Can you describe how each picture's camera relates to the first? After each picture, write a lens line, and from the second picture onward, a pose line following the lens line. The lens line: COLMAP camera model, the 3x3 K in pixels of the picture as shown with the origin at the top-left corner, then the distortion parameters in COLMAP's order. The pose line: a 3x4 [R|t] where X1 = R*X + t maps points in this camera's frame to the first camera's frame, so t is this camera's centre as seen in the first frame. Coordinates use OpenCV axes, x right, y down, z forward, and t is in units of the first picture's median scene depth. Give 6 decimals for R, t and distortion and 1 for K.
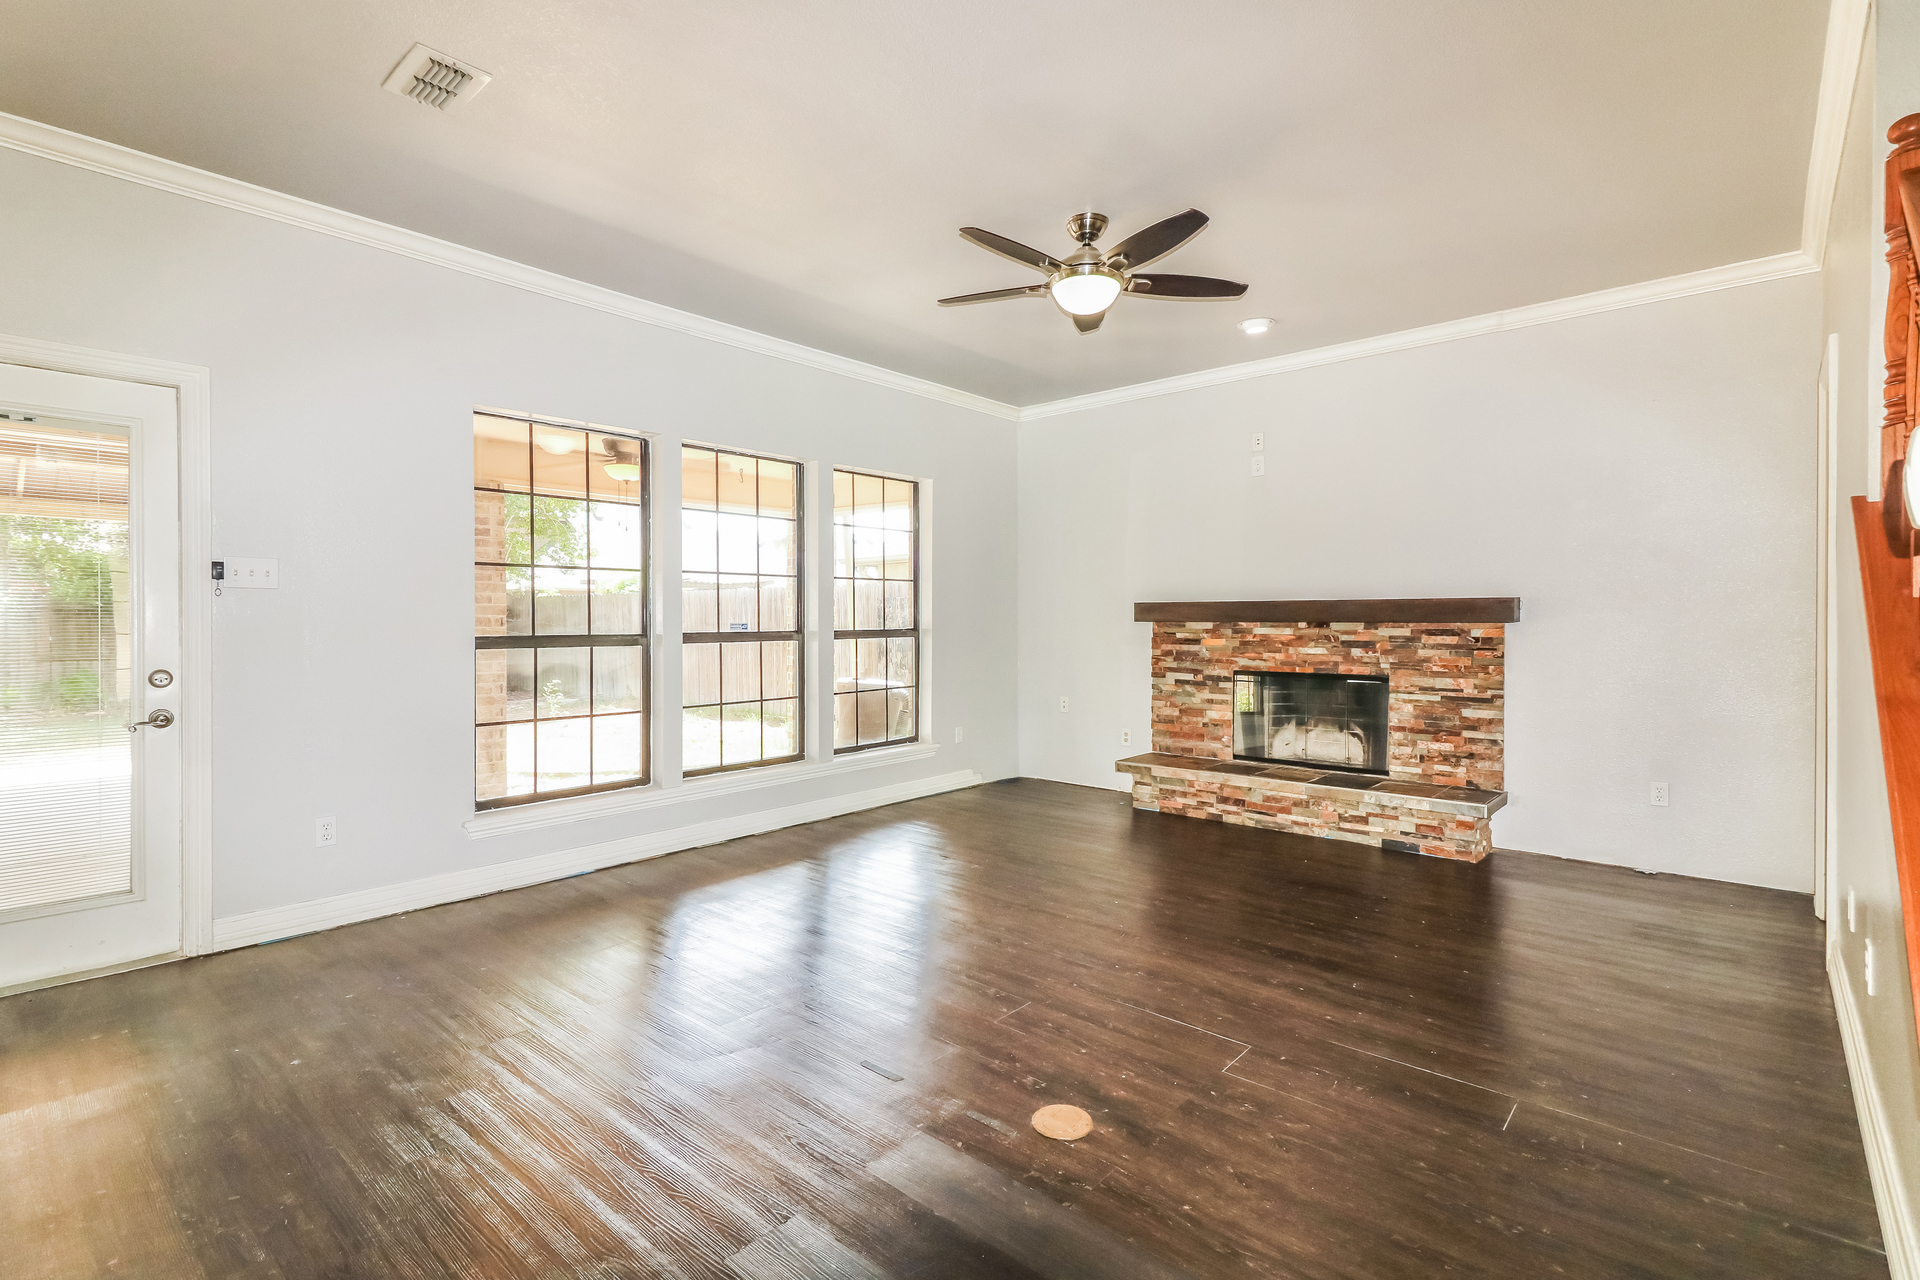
lens RADIAL K [[900.5, 0, 950.2], [0, 900.5, 628.0], [0, 0, 1]] dist [0.005903, 0.000694]
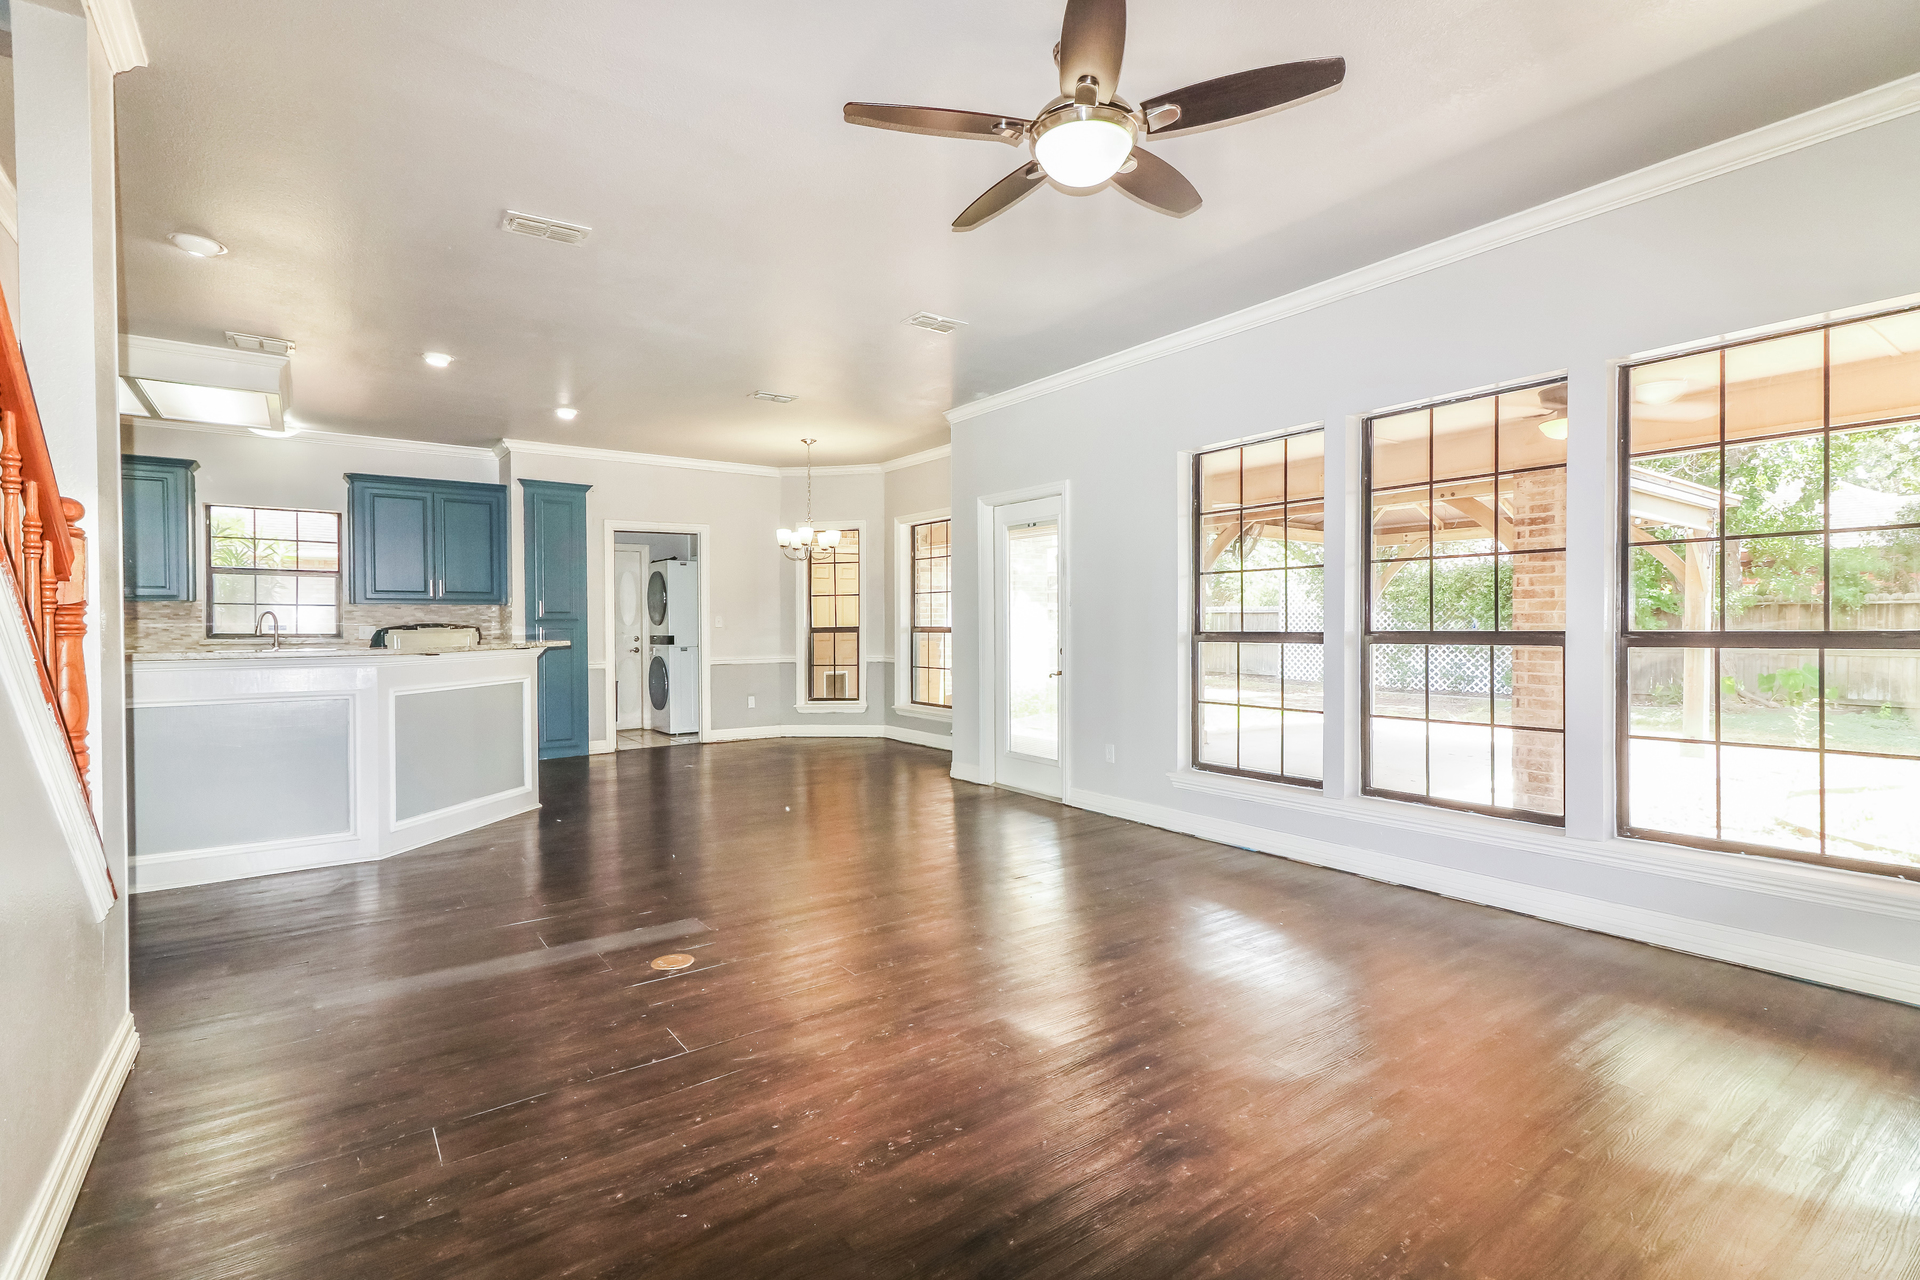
lens RADIAL K [[900.5, 0, 951.6], [0, 900.5, 636.5], [0, 0, 1]] dist [0.005903, 0.000694]
pose [[-0.221579, 0.023343, -0.974863, 1.143215], [-0.002700, 0.999695, 0.024552, -0.015886], [0.975139, 0.008073, -0.221448, 1.398765]]
